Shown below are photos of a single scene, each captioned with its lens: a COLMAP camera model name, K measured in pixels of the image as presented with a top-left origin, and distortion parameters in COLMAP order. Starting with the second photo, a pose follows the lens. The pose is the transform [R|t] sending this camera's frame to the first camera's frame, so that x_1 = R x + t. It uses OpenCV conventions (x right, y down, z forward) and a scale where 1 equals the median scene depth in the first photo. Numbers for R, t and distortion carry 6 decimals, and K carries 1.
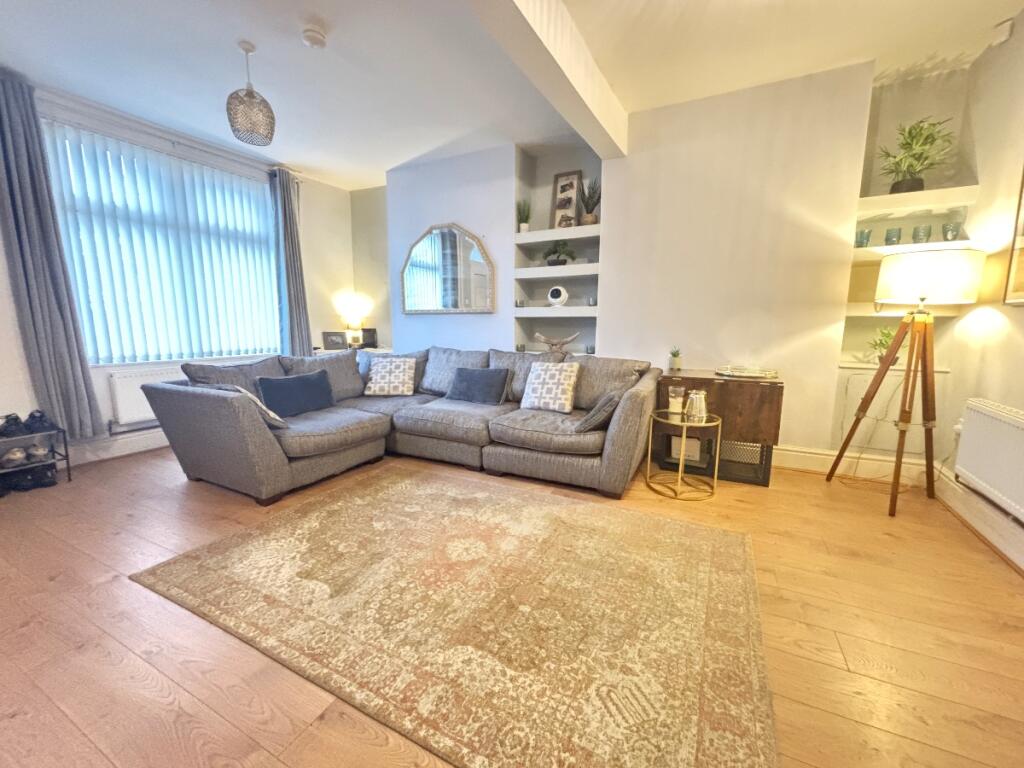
lens RADIAL K [[408.2, 0, 512.5], [0, 408.2, 382.6], [0, 0, 1]] dist [-0.000218, 0.000154]
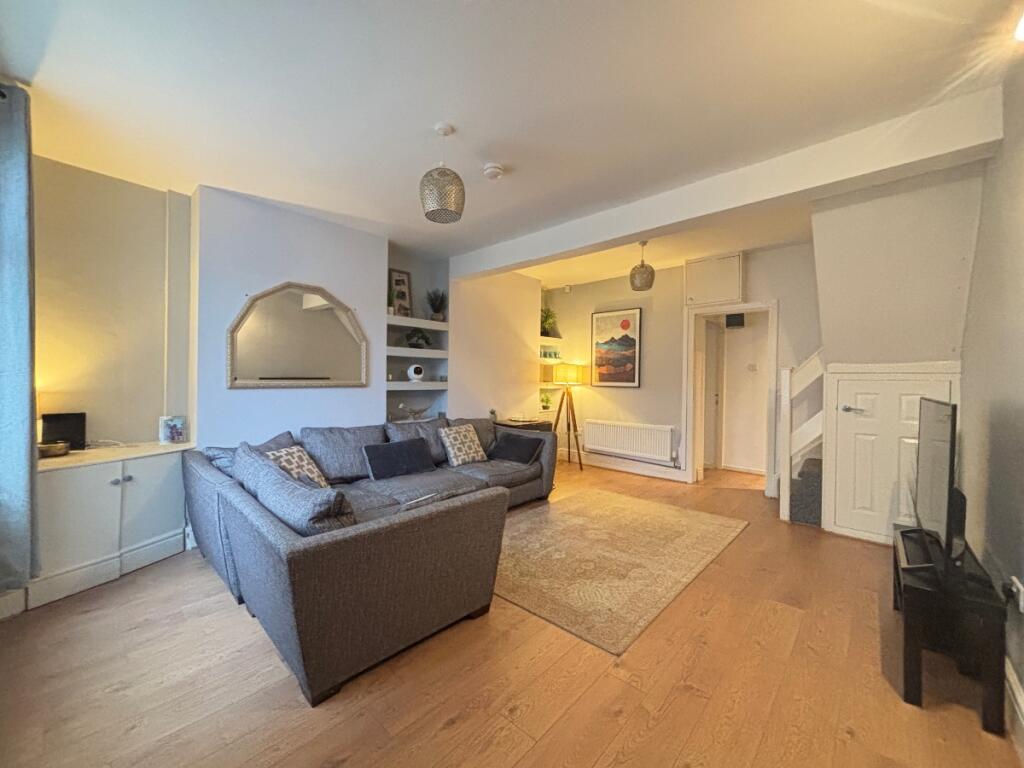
lens RADIAL K [[408.2, 0, 508.6], [0, 408.2, 384.8], [0, 0, 1]] dist [-0.000218, 0.000154]
pose [[0.276286, -0.005042, 0.961062, -1.145228], [0.139464, 0.989612, -0.034901, -0.118119], [-0.950903, 0.143677, 0.274119, 0.508664]]
